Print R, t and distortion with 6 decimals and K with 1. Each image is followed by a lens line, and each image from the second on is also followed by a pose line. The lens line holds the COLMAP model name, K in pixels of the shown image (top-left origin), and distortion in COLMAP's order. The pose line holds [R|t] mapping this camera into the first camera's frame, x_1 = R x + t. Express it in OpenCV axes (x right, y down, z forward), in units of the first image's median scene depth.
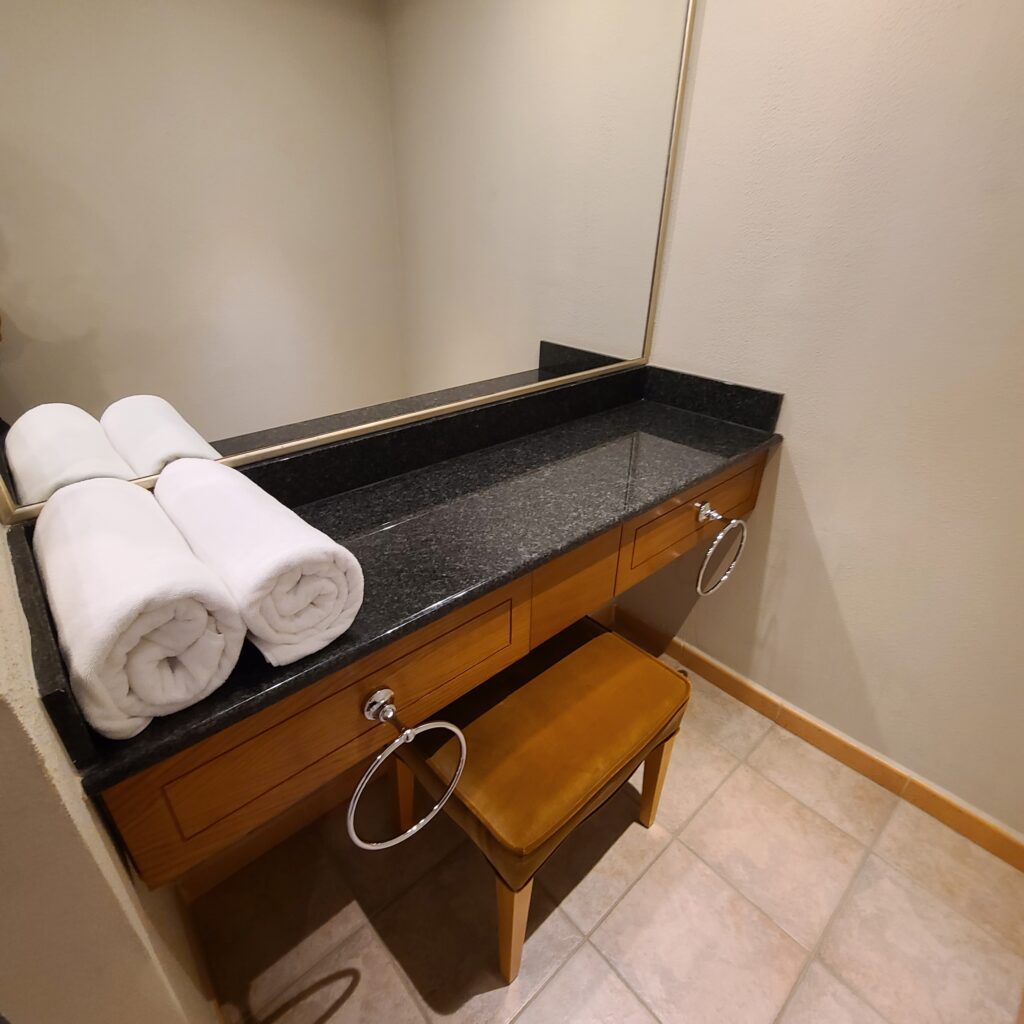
lens RADIAL K [[549.9, 0, 510.9], [0, 549.9, 514.8], [0, 0, 1]] dist [-0.013596, 0.004829]
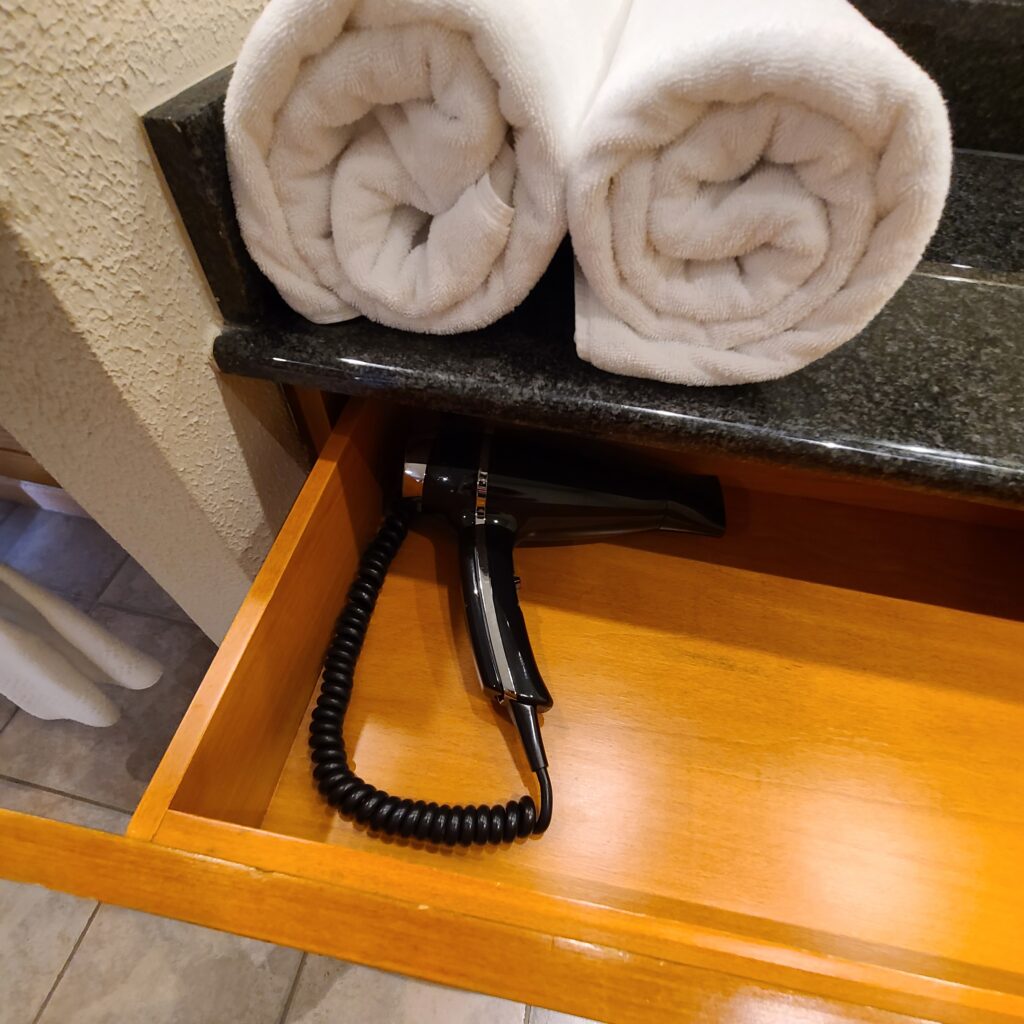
lens RADIAL K [[549.9, 0, 506.6], [0, 549.9, 517.5], [0, 0, 1]] dist [-0.013596, 0.004829]
pose [[0.570599, 0.652226, -0.499018, -0.163212], [-0.393389, 0.750475, 0.531067, 0.163880], [0.720876, -0.106719, 0.684798, 0.647246]]
